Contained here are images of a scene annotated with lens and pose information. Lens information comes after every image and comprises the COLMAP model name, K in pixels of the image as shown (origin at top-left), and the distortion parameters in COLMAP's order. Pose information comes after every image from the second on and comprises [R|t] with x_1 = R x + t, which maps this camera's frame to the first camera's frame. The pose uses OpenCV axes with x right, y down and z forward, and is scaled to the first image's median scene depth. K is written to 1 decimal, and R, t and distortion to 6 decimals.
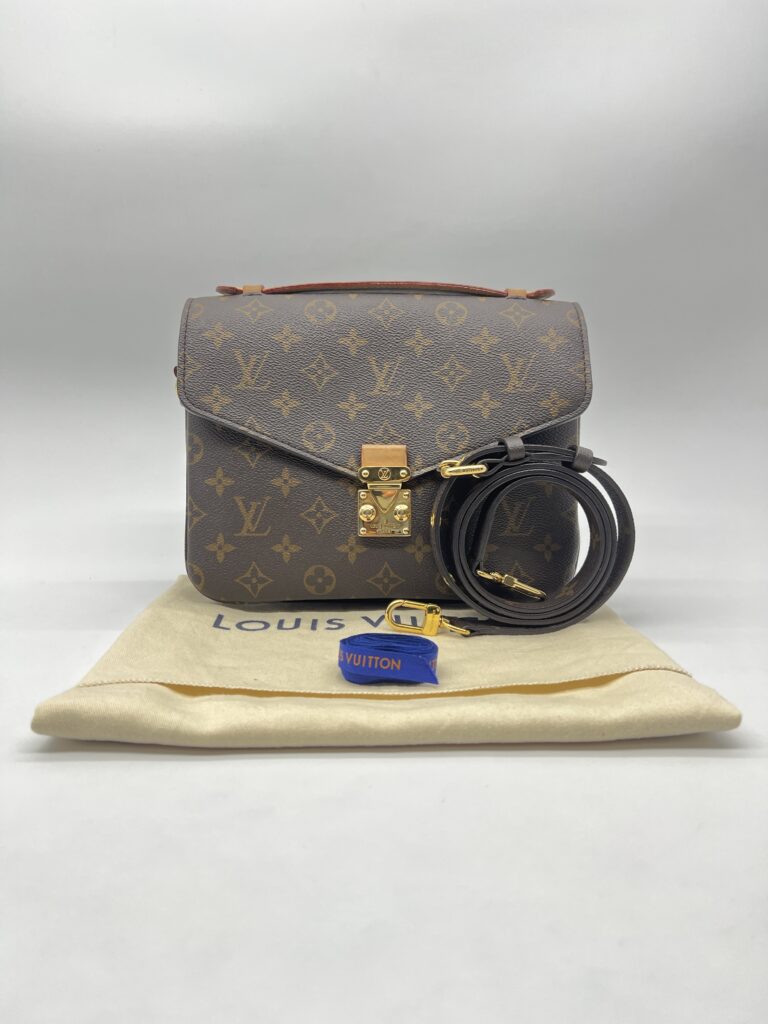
lens RADIAL K [[787.7, 0, 383.1], [0, 787.7, 511.5], [0, 0, 1]] dist [0.089685, -0.002096]
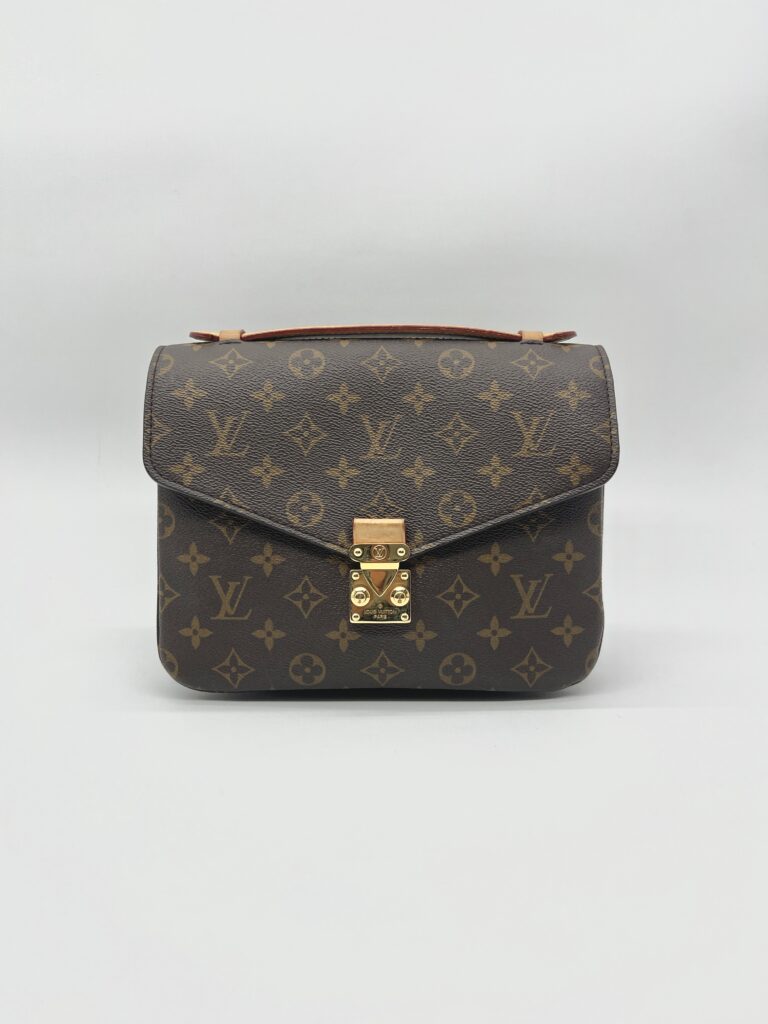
lens RADIAL K [[787.7, 0, 384.3], [0, 787.7, 504.8], [0, 0, 1]] dist [0.089685, -0.002096]
pose [[0.999640, -0.004580, -0.026430, 0.029652], [0.005493, 0.999386, 0.034597, -0.127133], [0.026255, -0.034729, 0.999052, 0.124699]]
